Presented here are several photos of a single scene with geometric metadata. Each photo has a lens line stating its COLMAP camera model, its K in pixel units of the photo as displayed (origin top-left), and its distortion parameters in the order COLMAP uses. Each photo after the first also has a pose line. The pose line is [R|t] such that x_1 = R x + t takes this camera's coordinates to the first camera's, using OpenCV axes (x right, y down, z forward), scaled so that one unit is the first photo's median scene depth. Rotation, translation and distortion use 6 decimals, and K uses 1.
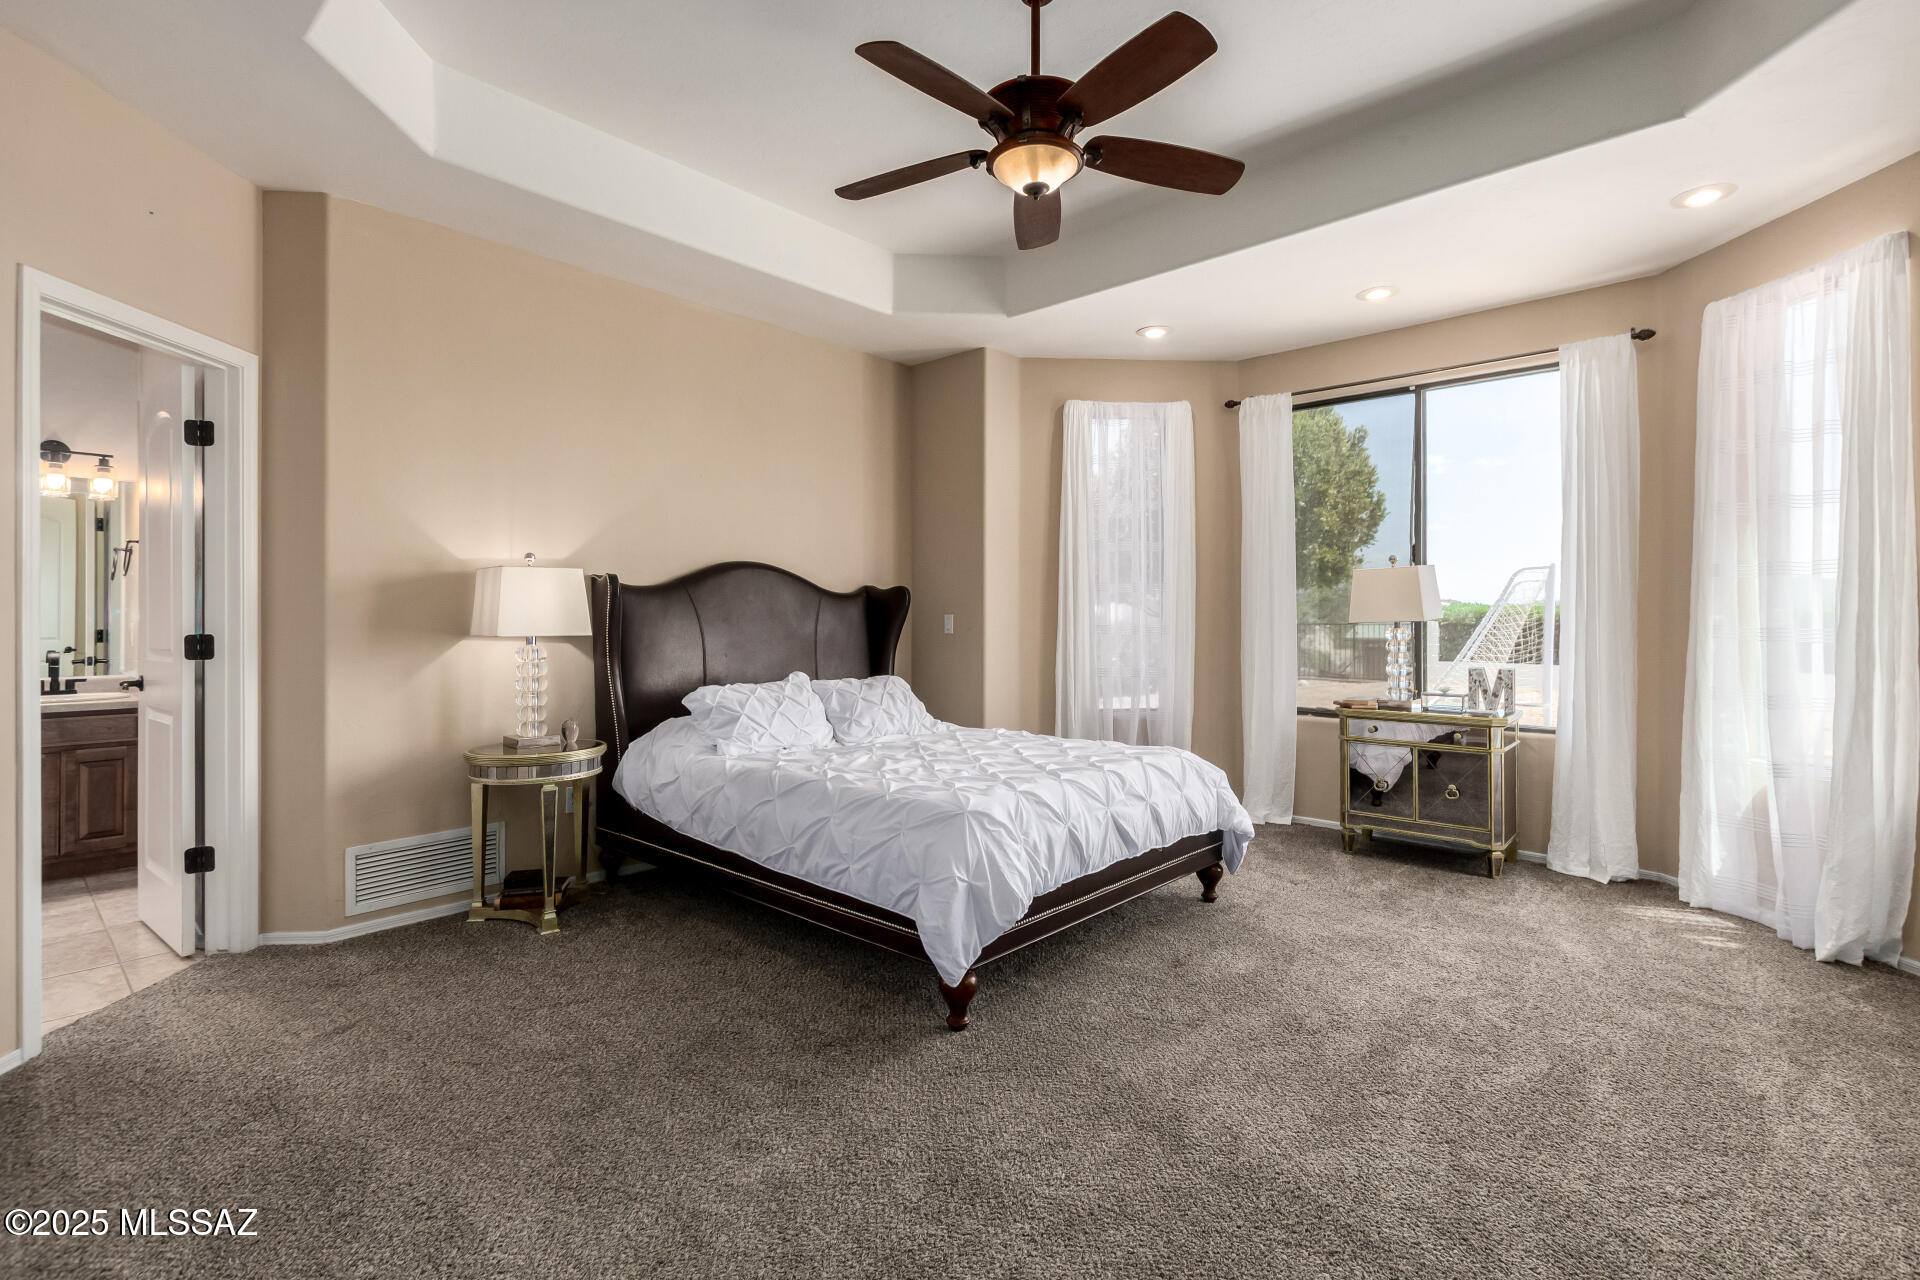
lens RADIAL K [[881.7, 0, 956.4], [0, 881.7, 626.6], [0, 0, 1]] dist [0.010352, -0.007147]
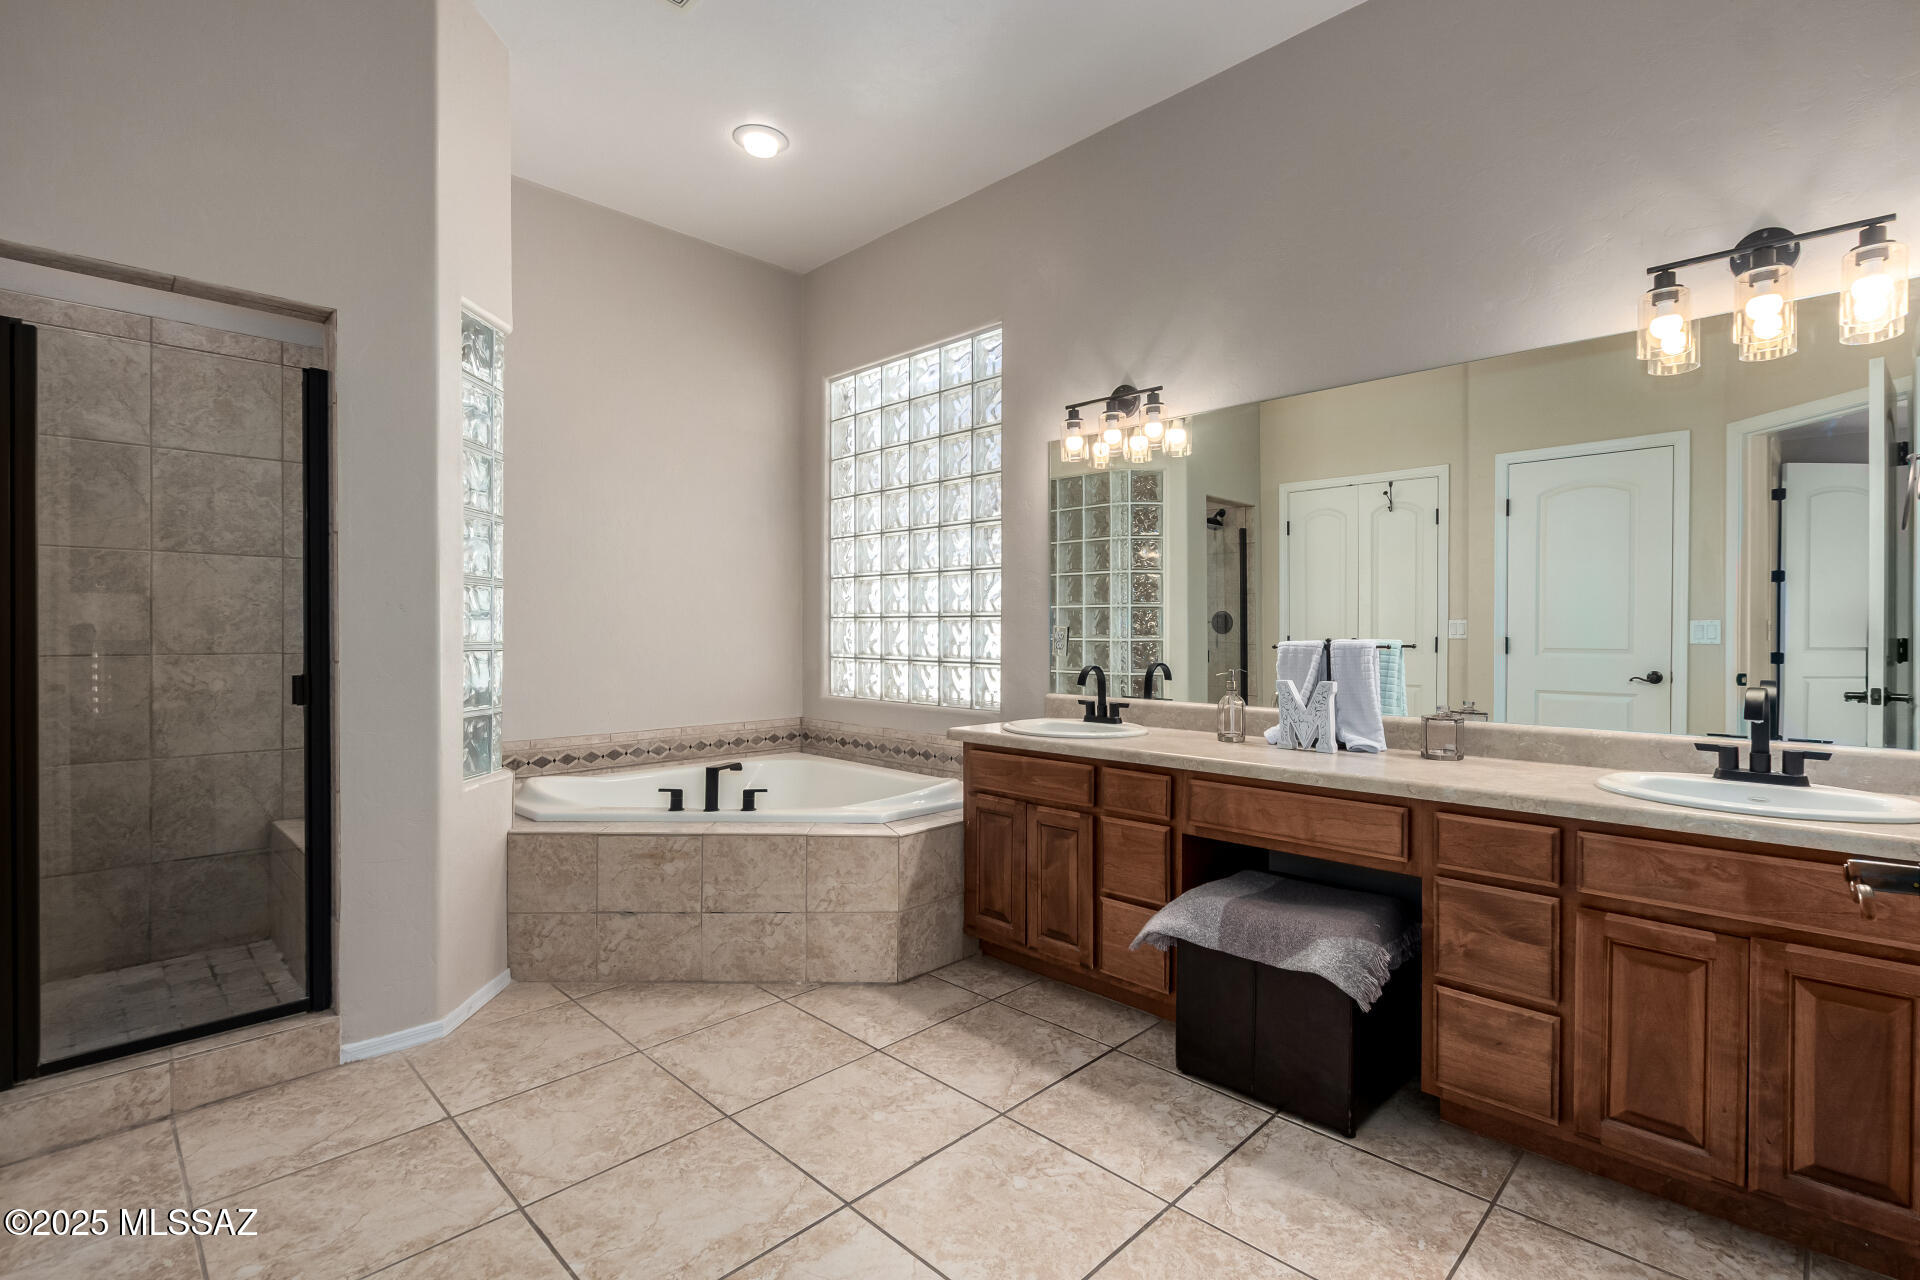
lens RADIAL K [[881.7, 0, 956.1], [0, 881.7, 634.6], [0, 0, 1]] dist [0.010352, -0.007147]
pose [[-0.040647, -0.002921, -0.999169, -0.579031], [0.001003, 0.999995, -0.002964, 0.002821], [0.999173, -0.001123, -0.040644, 0.639170]]
